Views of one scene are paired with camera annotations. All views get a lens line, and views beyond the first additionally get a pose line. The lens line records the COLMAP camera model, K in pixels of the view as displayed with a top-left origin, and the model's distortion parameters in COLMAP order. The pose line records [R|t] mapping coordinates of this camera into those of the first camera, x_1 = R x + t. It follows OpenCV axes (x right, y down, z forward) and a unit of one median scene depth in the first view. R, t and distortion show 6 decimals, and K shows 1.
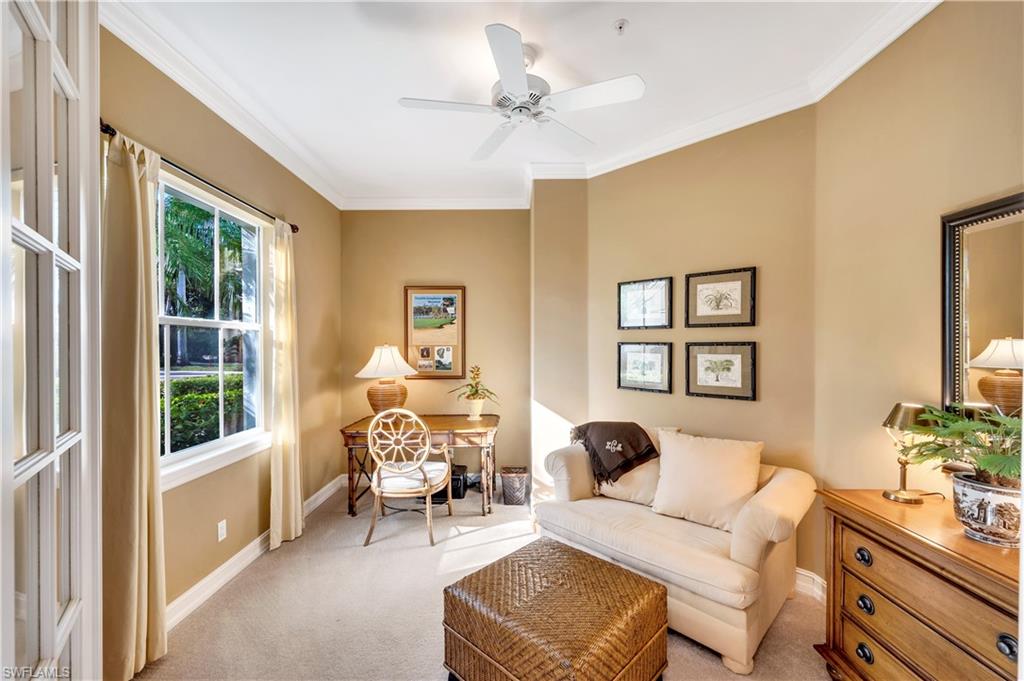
lens RADIAL K [[400.4, 0, 509.1], [0, 400.4, 347.9], [0, 0, 1]] dist [-0.000945, 0.001614]
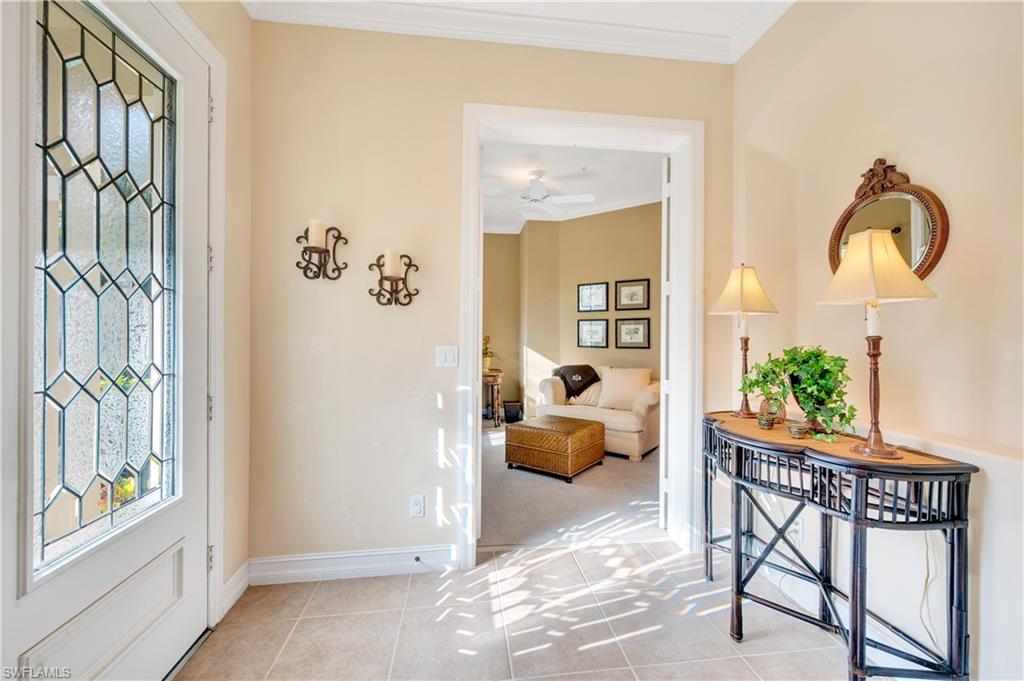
lens RADIAL K [[400.4, 0, 510.3], [0, 400.4, 337.5], [0, 0, 1]] dist [-0.000945, 0.001614]
pose [[0.991392, -0.005224, 0.130825, -0.265080], [0.004505, 0.999973, 0.005789, 0.057467], [-0.130851, -0.005150, 0.991389, -0.729458]]
